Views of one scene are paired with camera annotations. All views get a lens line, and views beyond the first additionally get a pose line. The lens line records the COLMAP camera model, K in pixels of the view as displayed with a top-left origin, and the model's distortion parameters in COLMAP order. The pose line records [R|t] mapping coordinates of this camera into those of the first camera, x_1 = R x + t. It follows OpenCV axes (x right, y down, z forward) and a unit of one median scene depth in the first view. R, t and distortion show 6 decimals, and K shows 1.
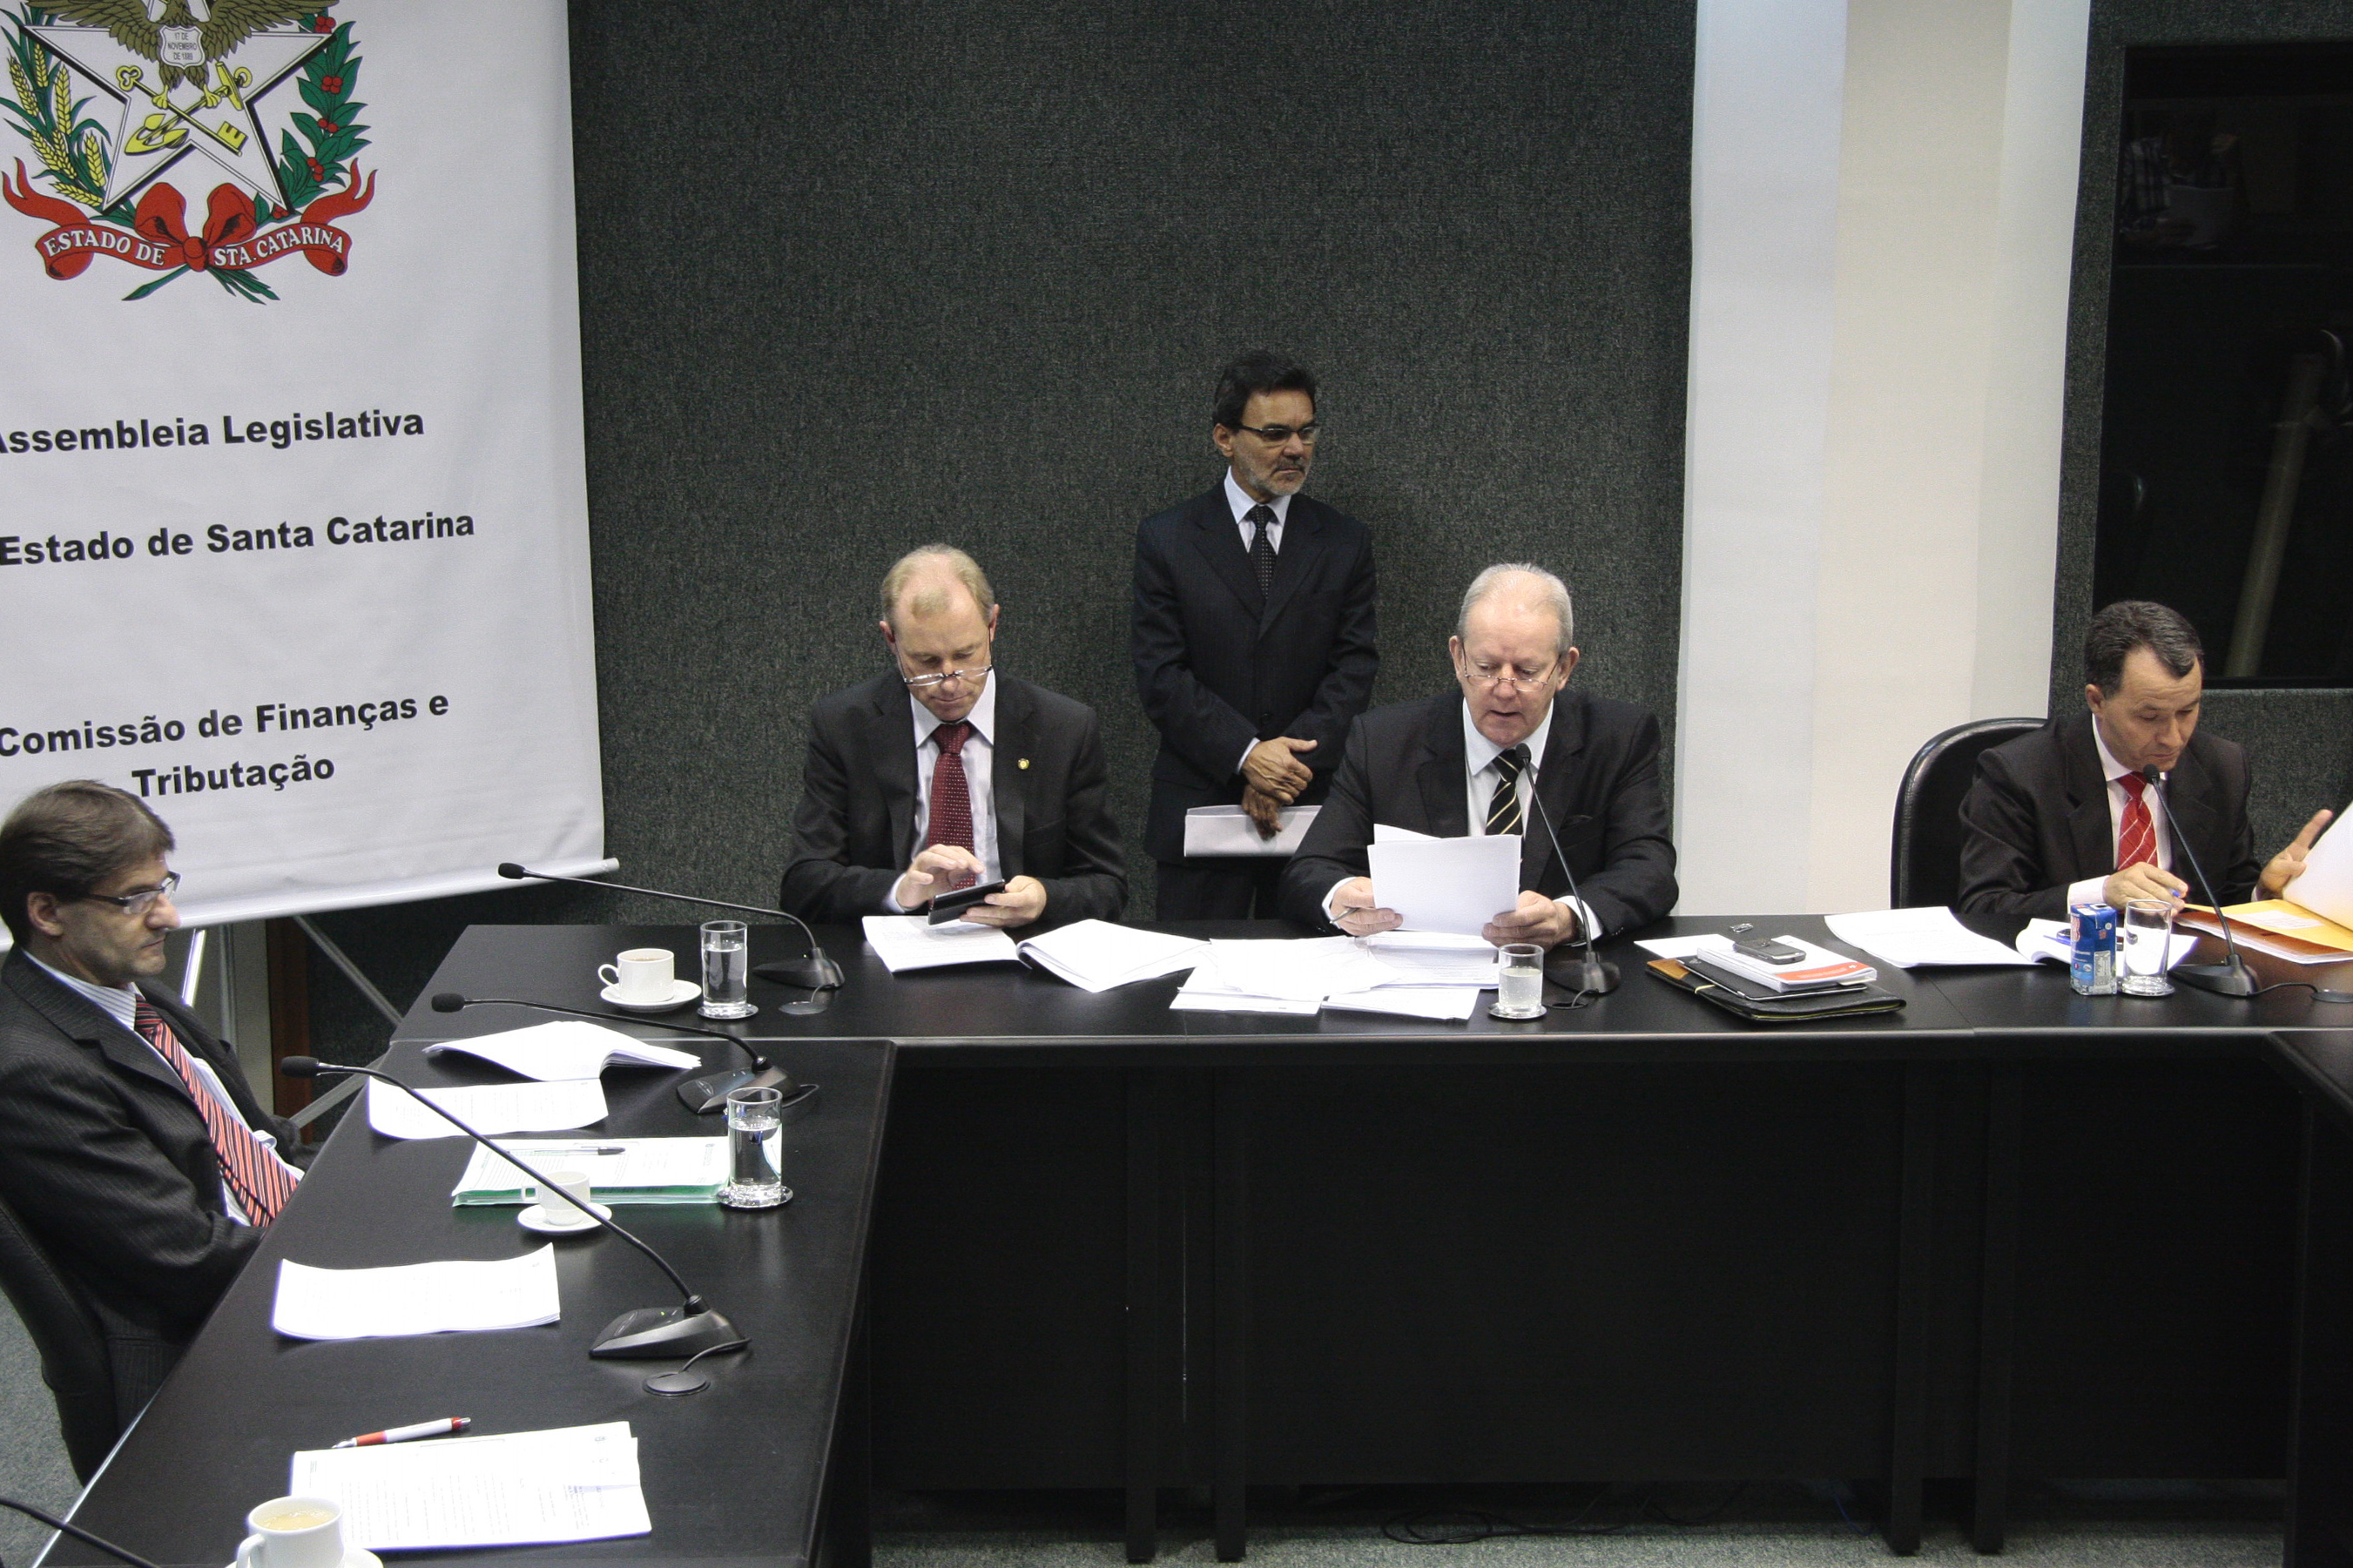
lens RADIAL K [[3181.5, 0, 1176.5], [0, 3181.5, 784.0], [0, 0, 1]] dist [-0.087237, 0.086535]
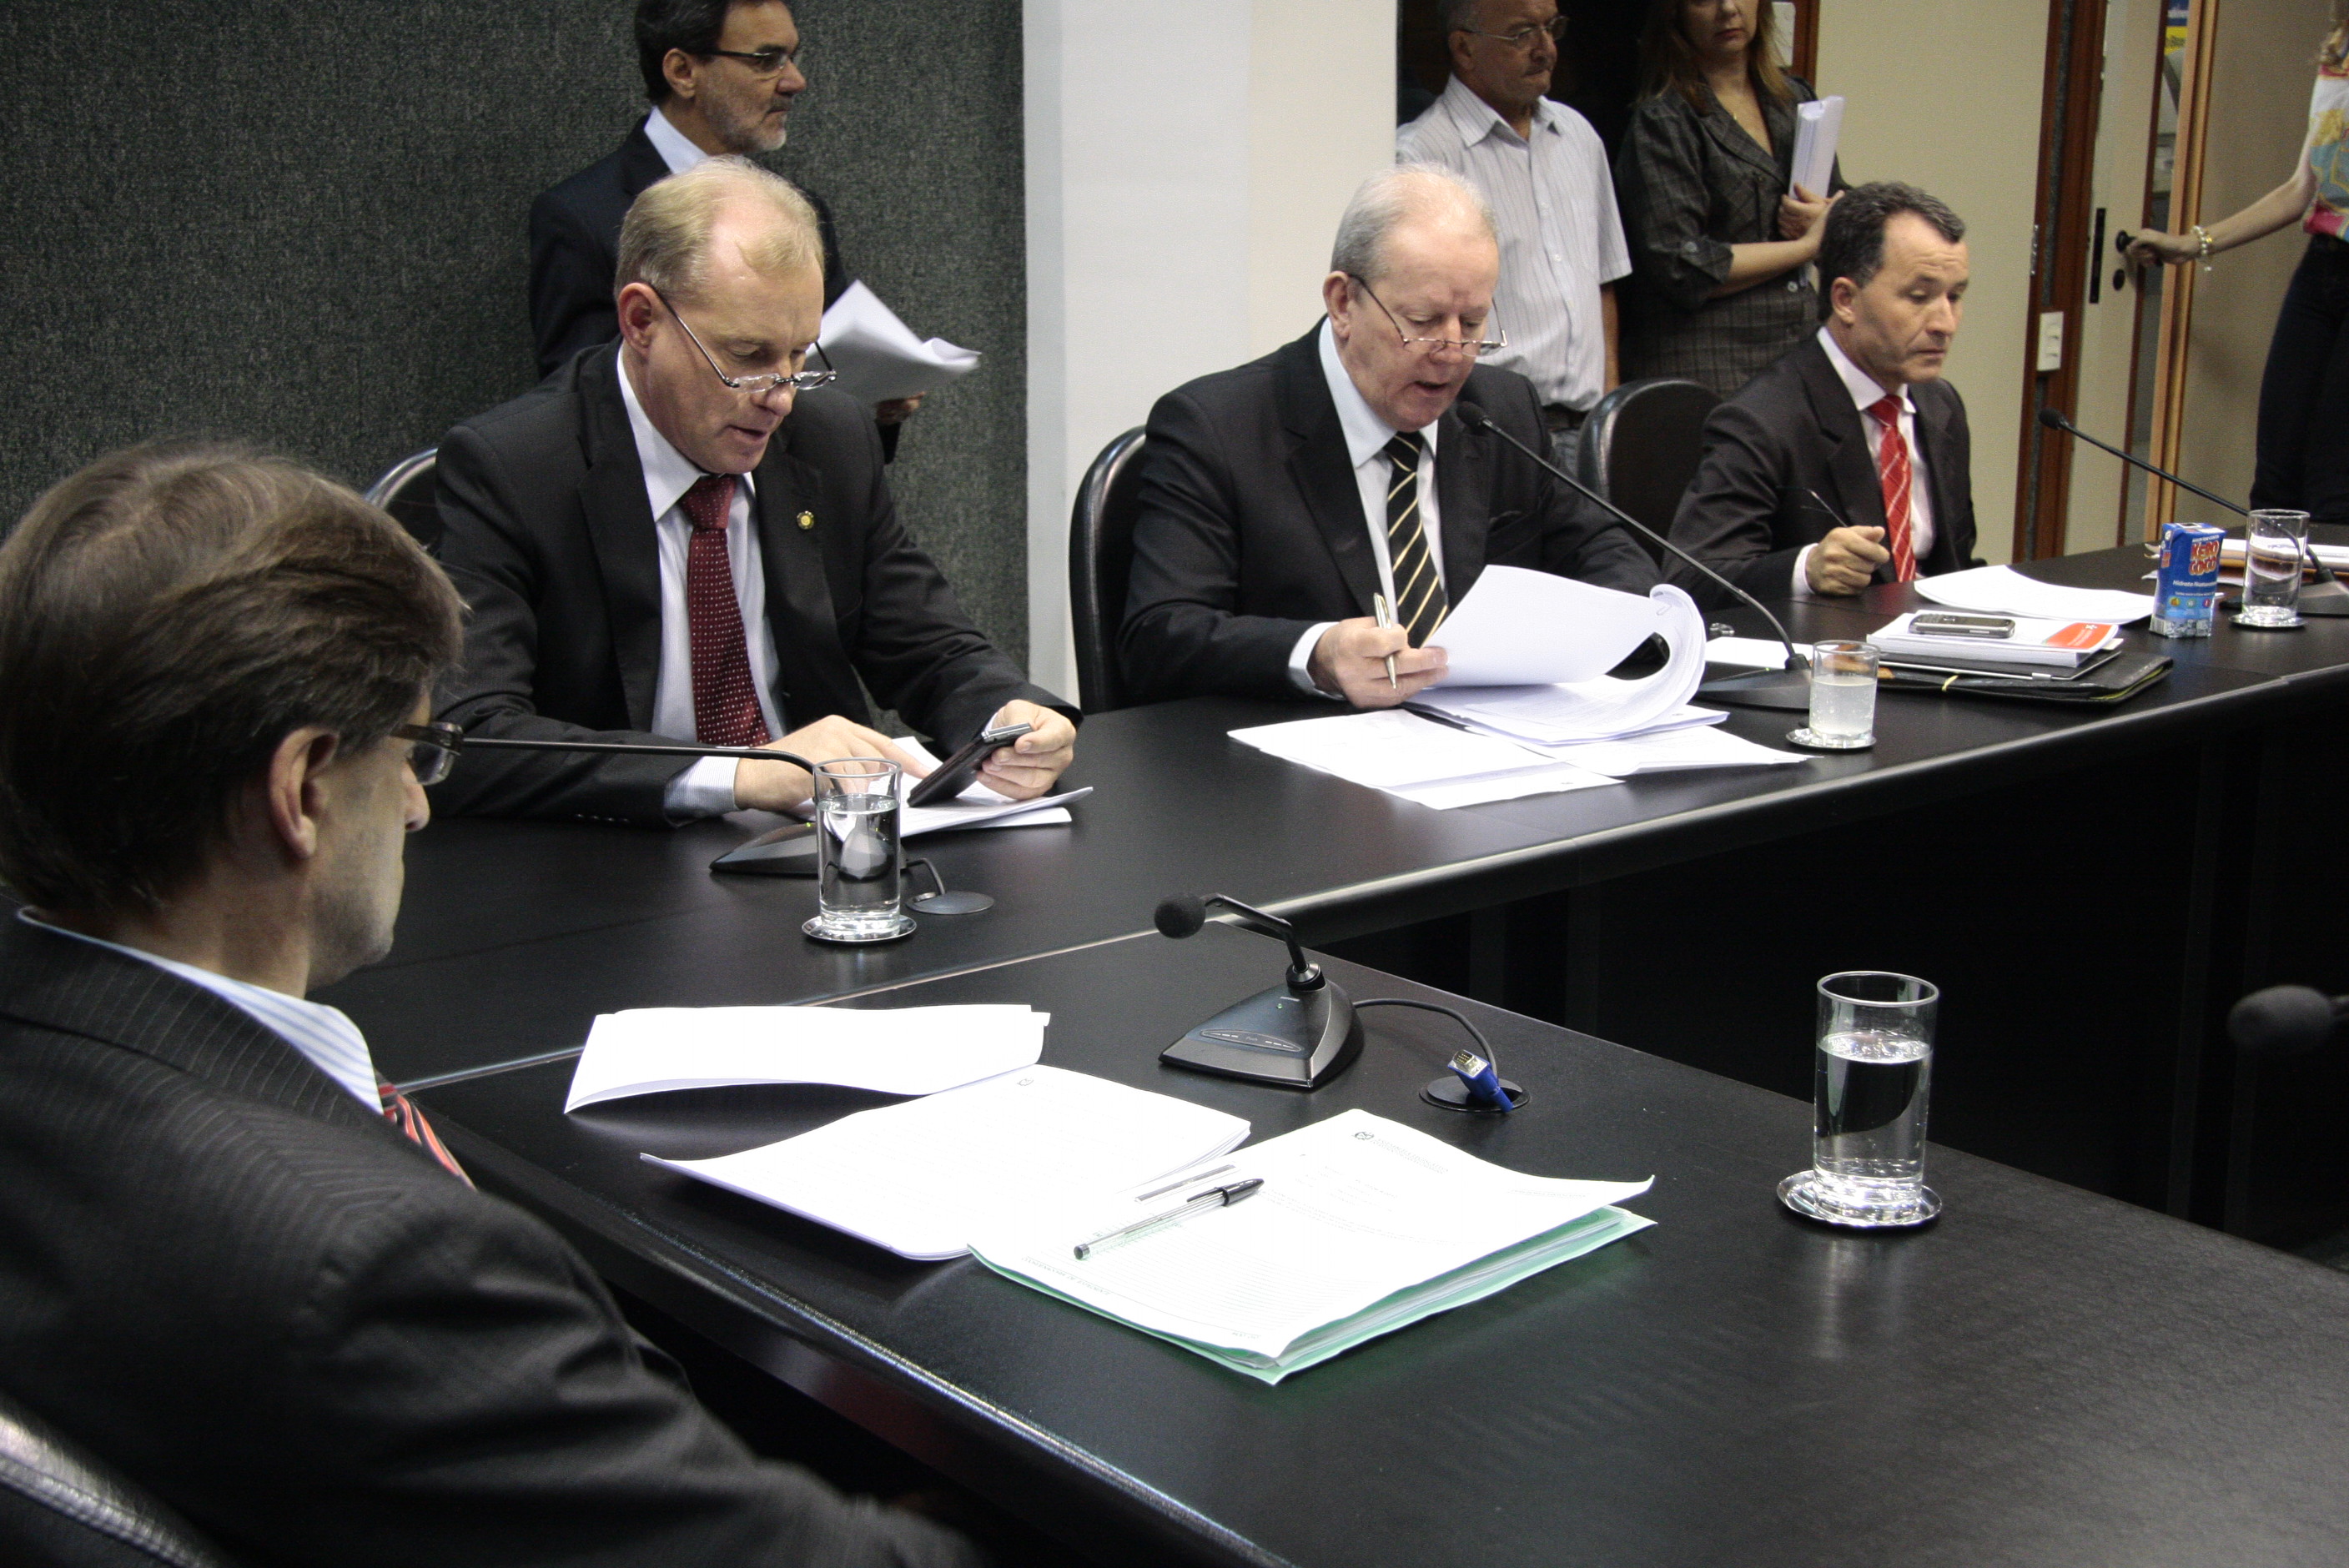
lens RADIAL K [[3130.8, 0, 1174.5], [0, 3130.8, 784.0], [0, 0, 1]] dist [0.106192, 0.060559]
pose [[0.769873, -0.134126, 0.623943, -0.321712], [0.114738, 0.990825, 0.071420, 0.008068], [-0.627798, 0.016605, 0.778199, 0.371358]]
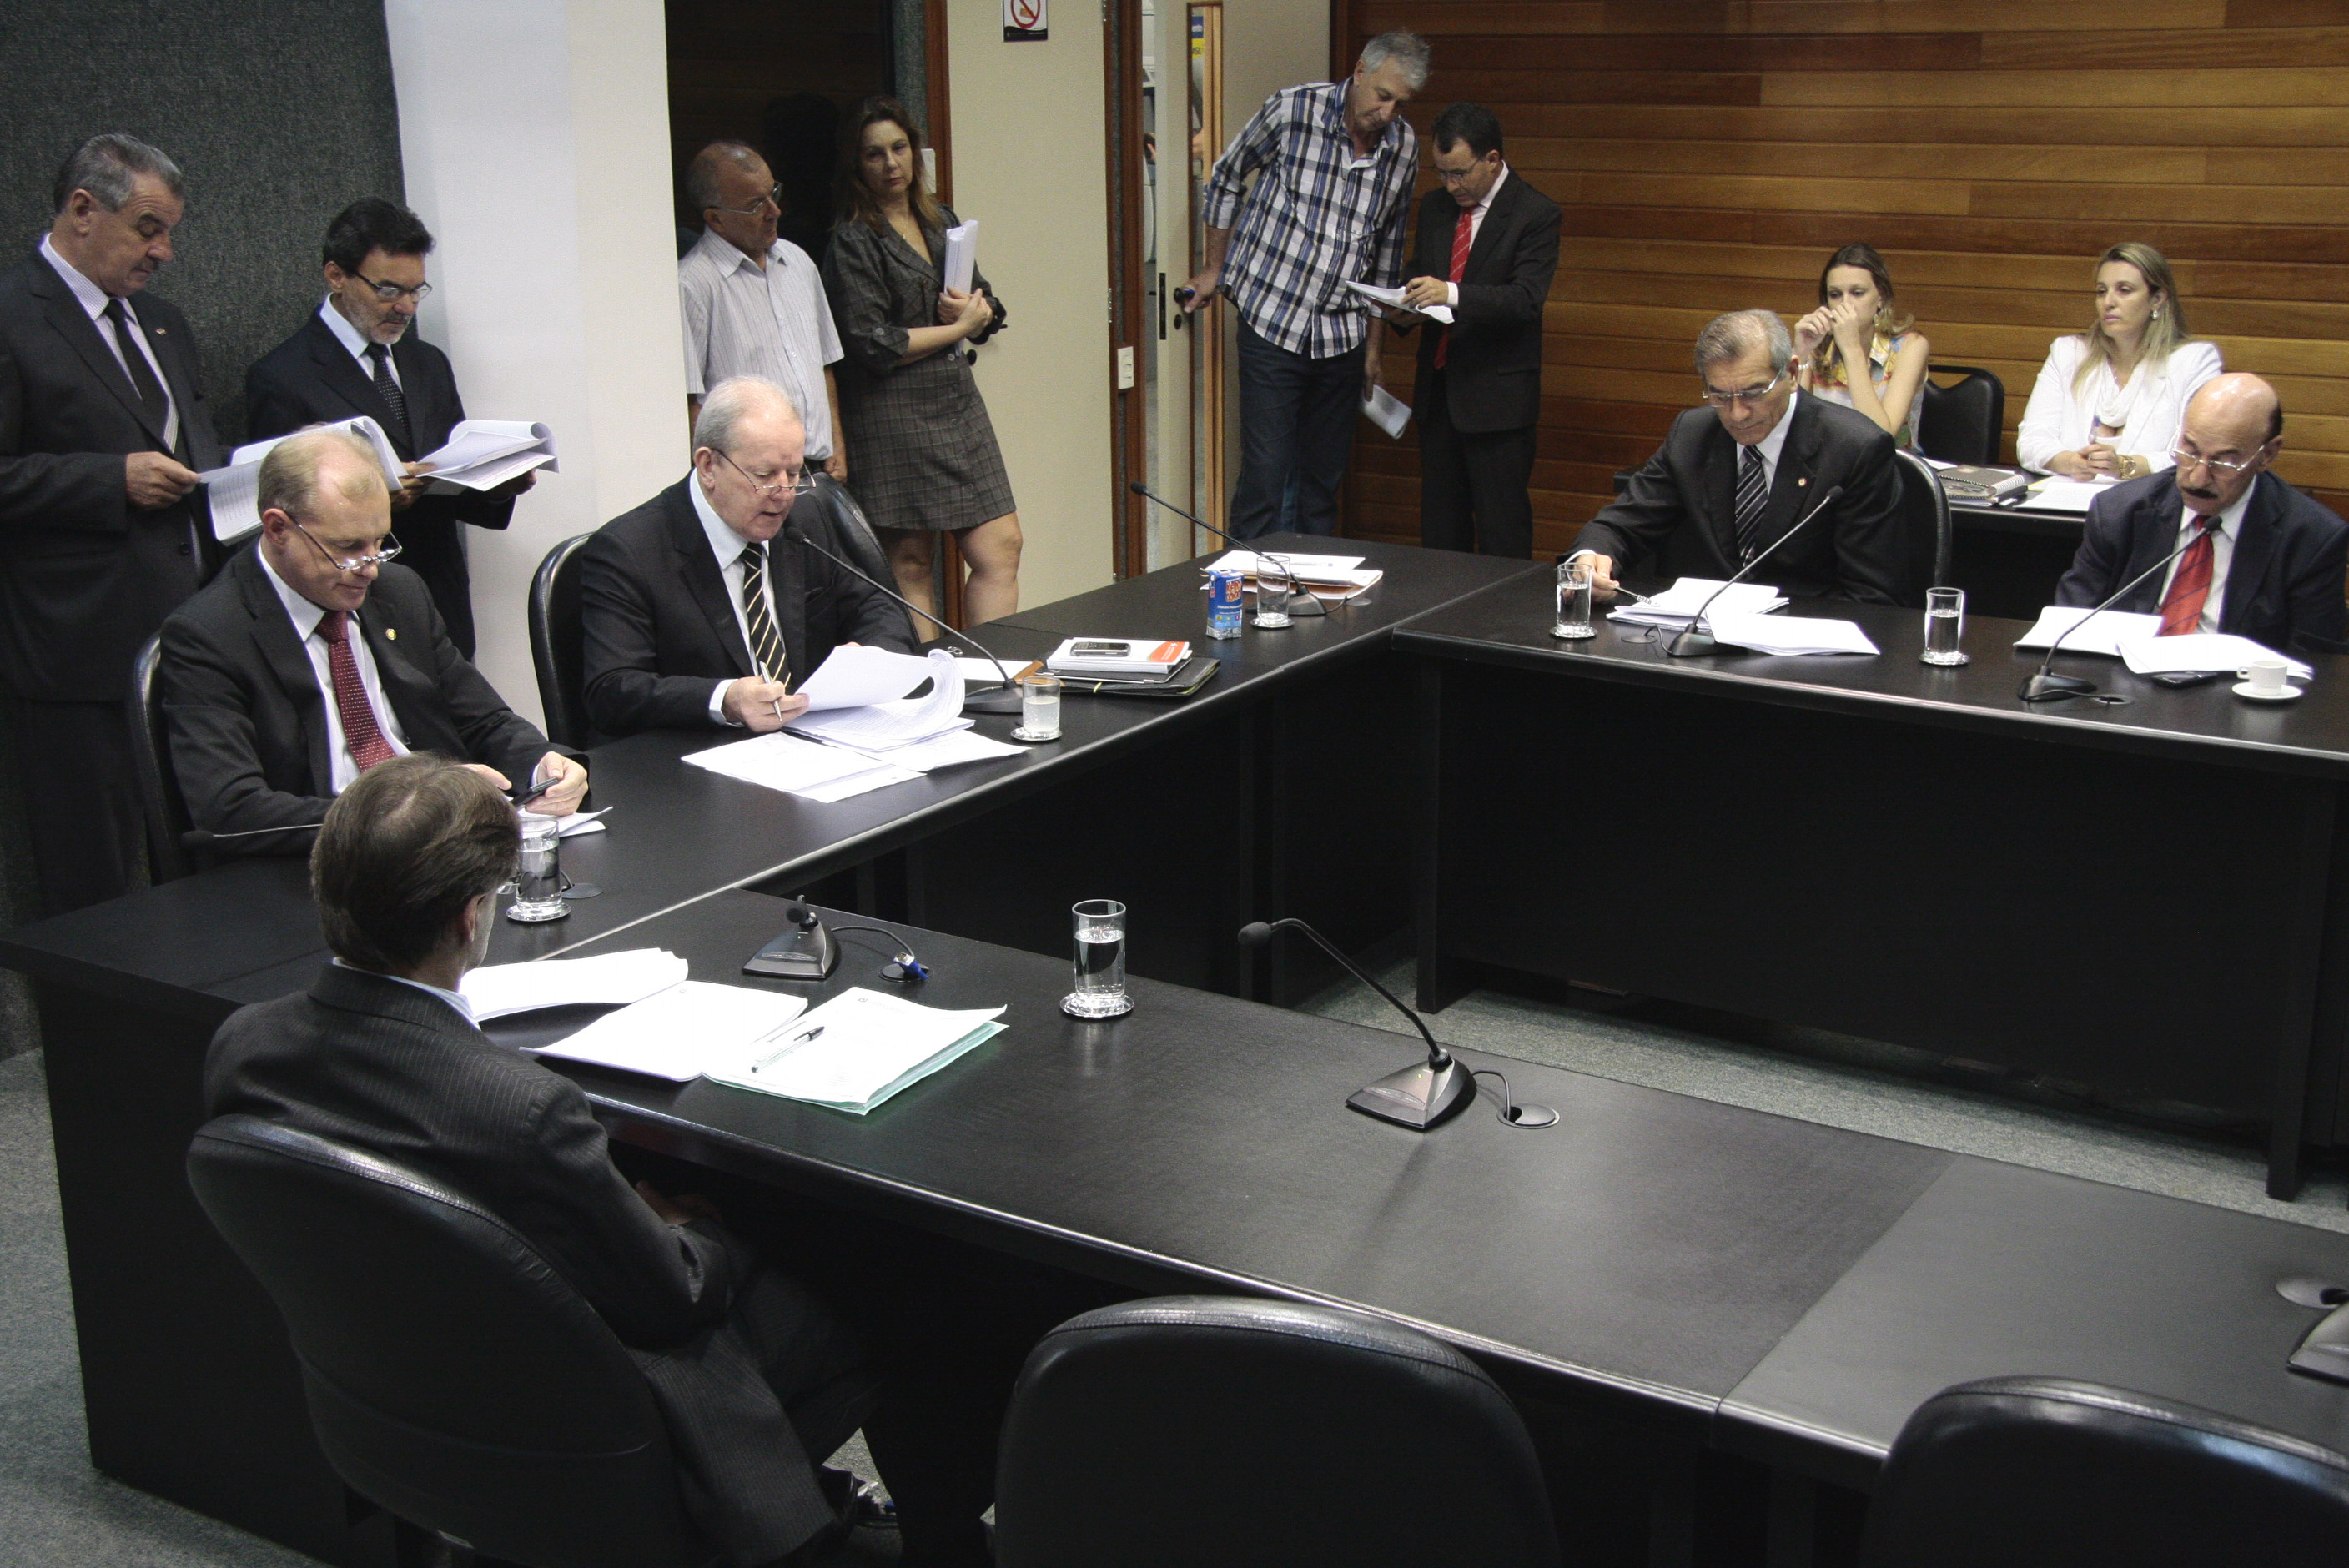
lens RADIAL K [[2733.0, 0, 1177.3], [0, 2733.0, 846.9], [0, 0, 1]] dist [0.003376, 0.012154]
pose [[0.553336, -0.241148, 0.797287, -0.495528], [0.159253, 0.970146, 0.182905, -0.047446], [-0.817593, 0.025763, 0.575221, 0.245168]]
